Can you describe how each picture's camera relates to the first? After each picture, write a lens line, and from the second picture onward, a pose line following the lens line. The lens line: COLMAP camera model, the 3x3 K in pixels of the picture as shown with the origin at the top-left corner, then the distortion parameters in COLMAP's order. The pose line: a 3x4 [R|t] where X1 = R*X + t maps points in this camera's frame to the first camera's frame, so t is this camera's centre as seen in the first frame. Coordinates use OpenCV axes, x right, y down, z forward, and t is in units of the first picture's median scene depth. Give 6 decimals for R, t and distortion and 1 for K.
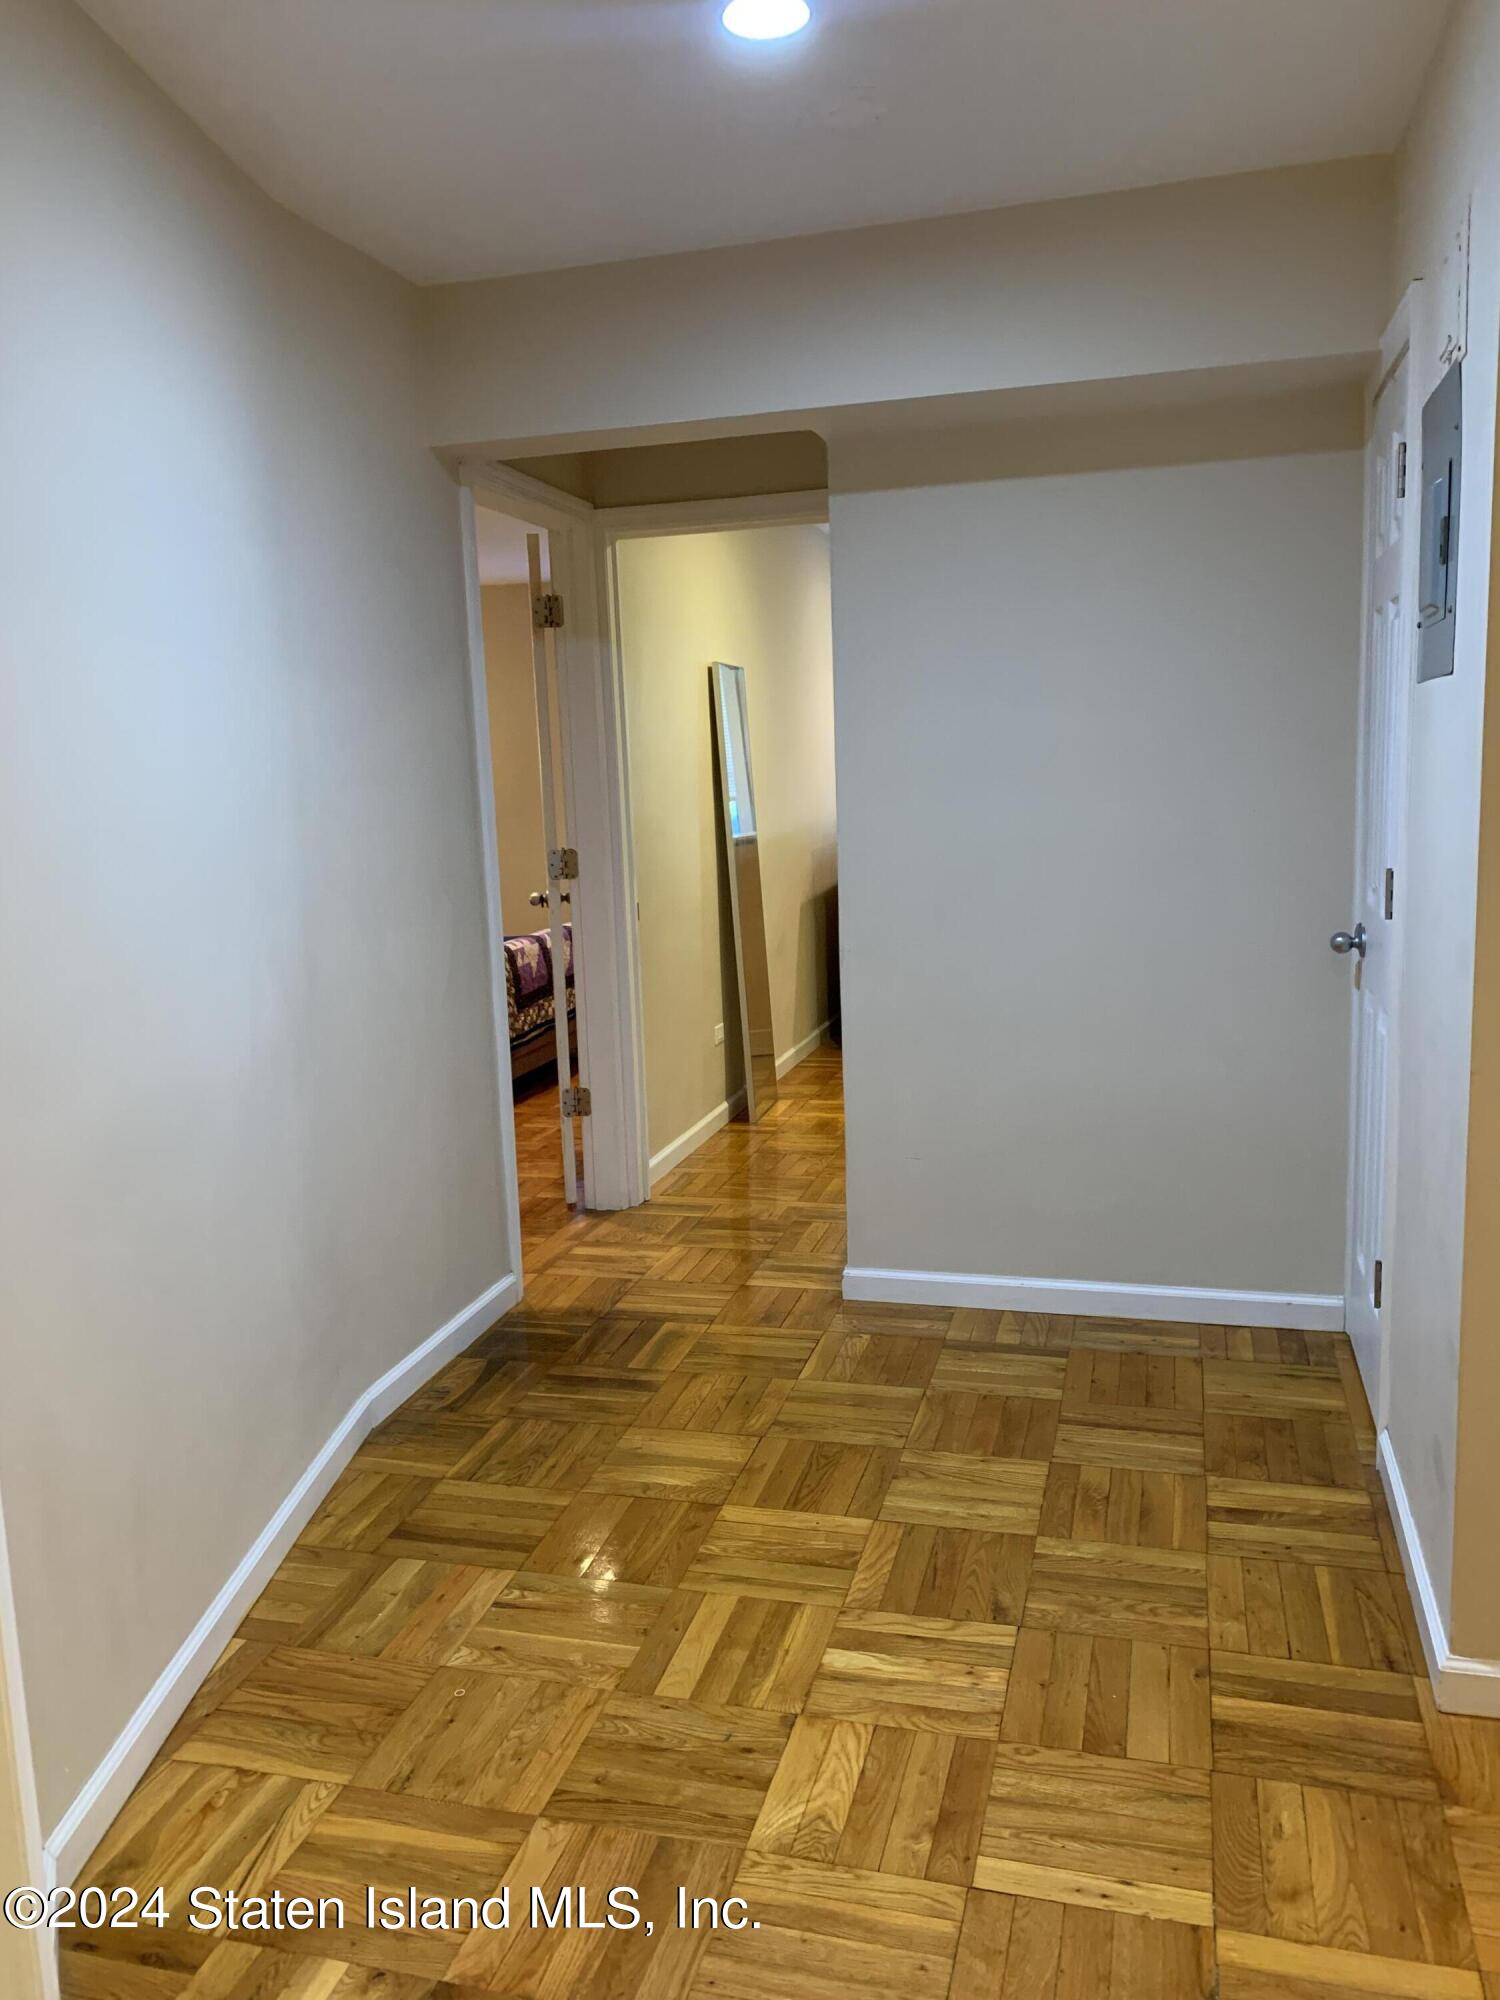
lens RADIAL K [[1554.6, 0, 750.0], [0, 1554.6, 1000.0], [0, 0, 1]] dist [0.060315, -0.063639]
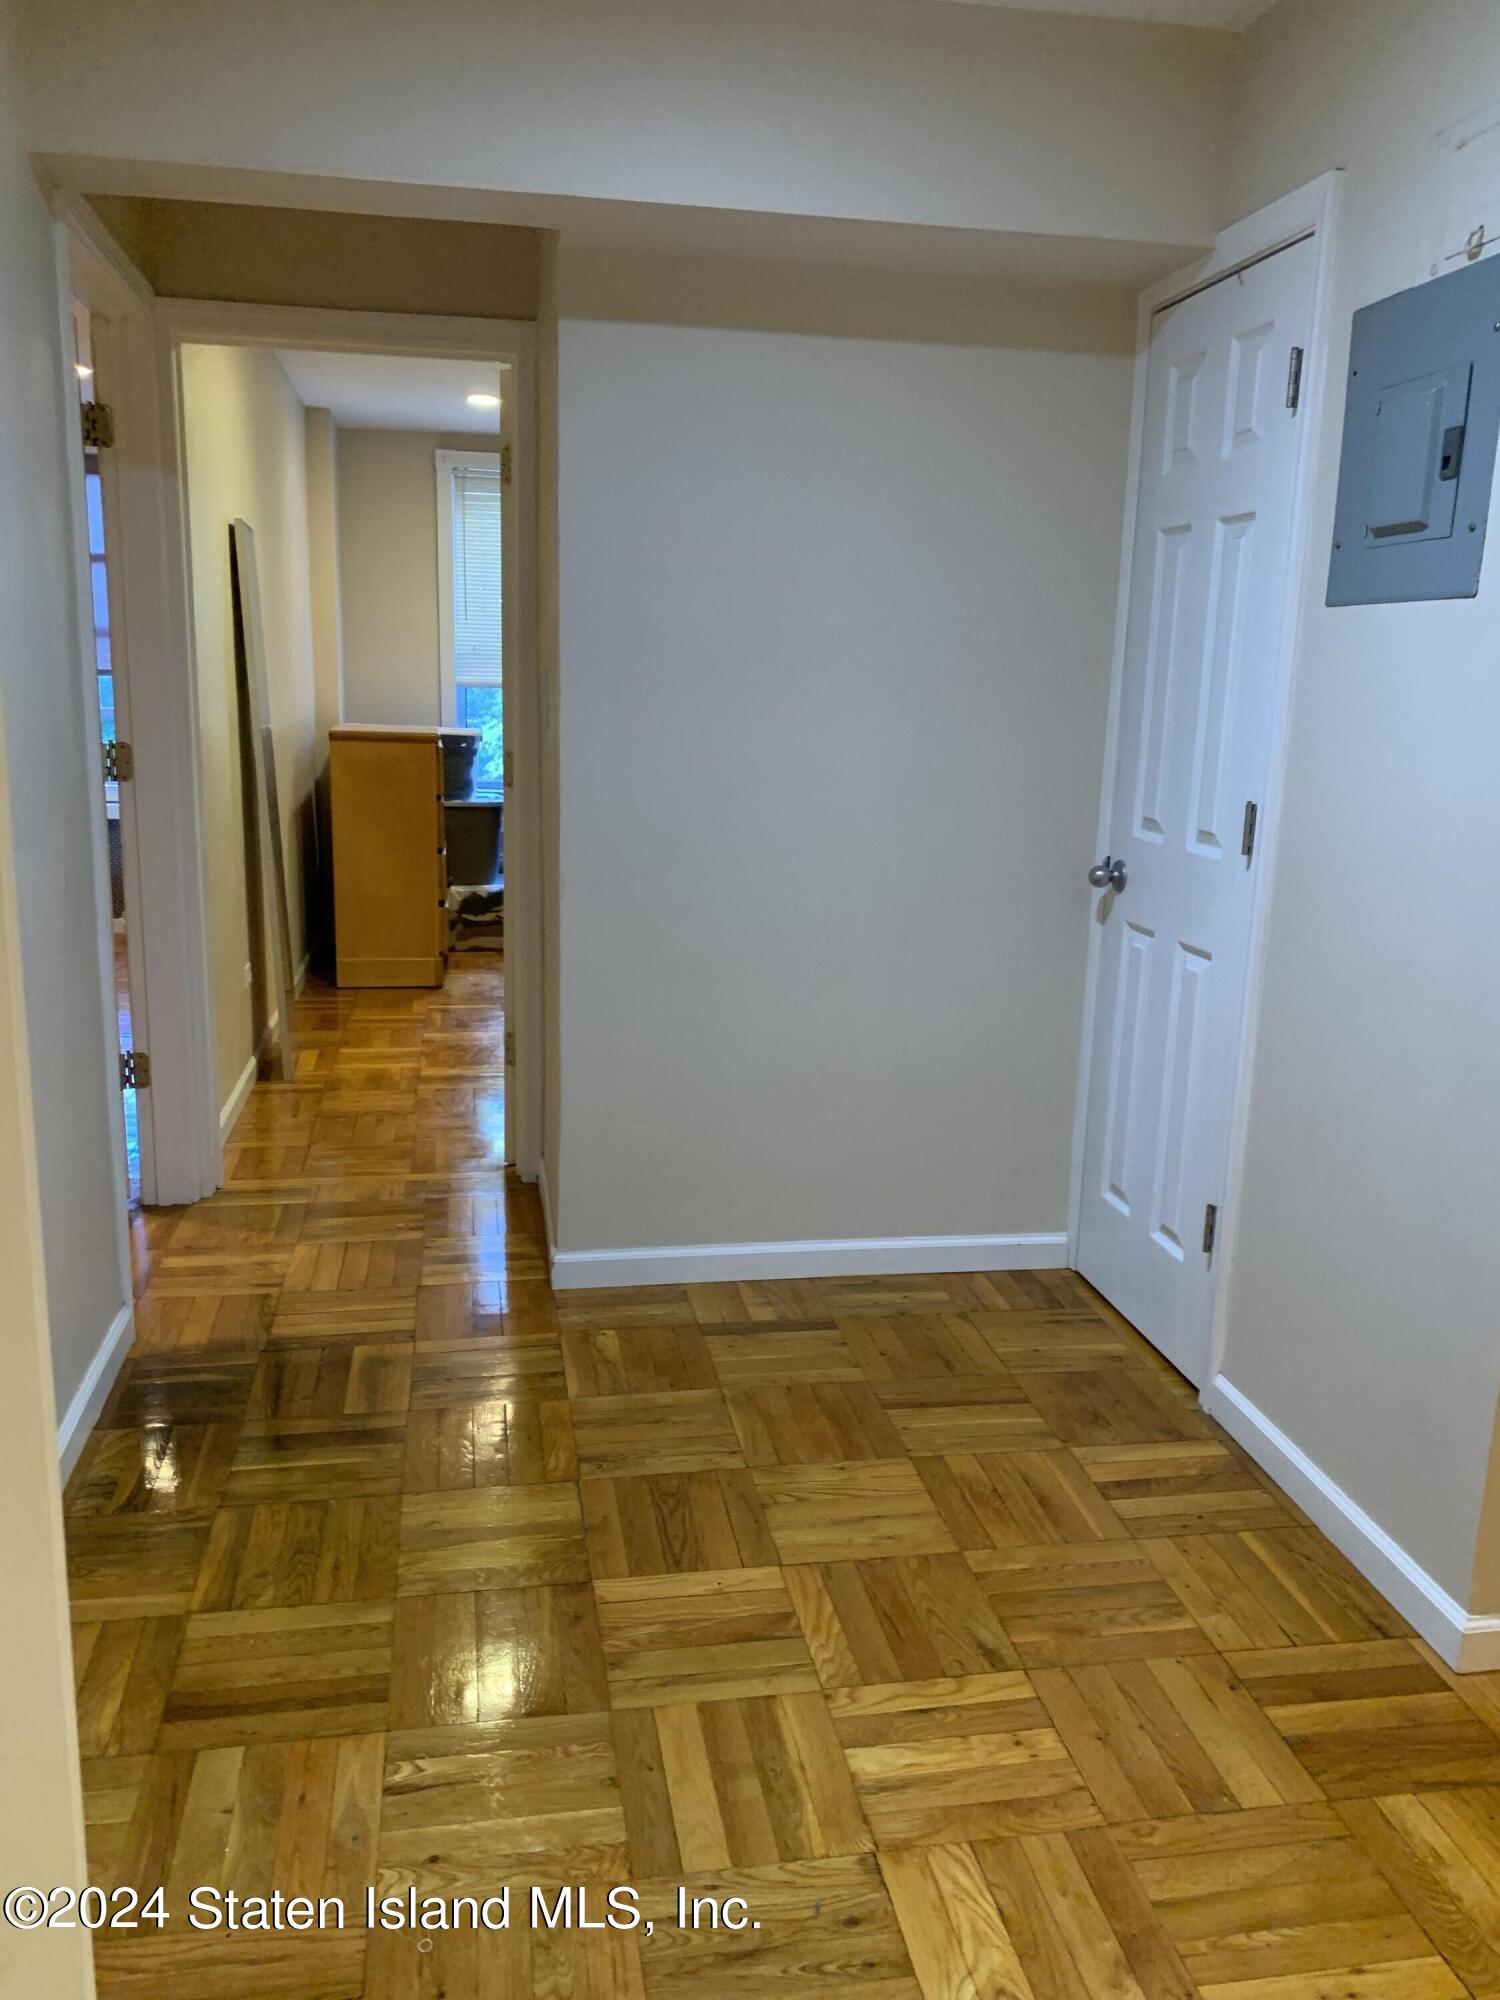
lens RADIAL K [[1554.6, 0, 750.0], [0, 1554.6, 1000.0], [0, 0, 1]] dist [0.060315, -0.063639]
pose [[0.904133, -0.032695, 0.425999, -0.278039], [0.011822, 0.998600, 0.051551, -0.014116], [-0.427088, -0.041572, 0.903254, 0.256517]]
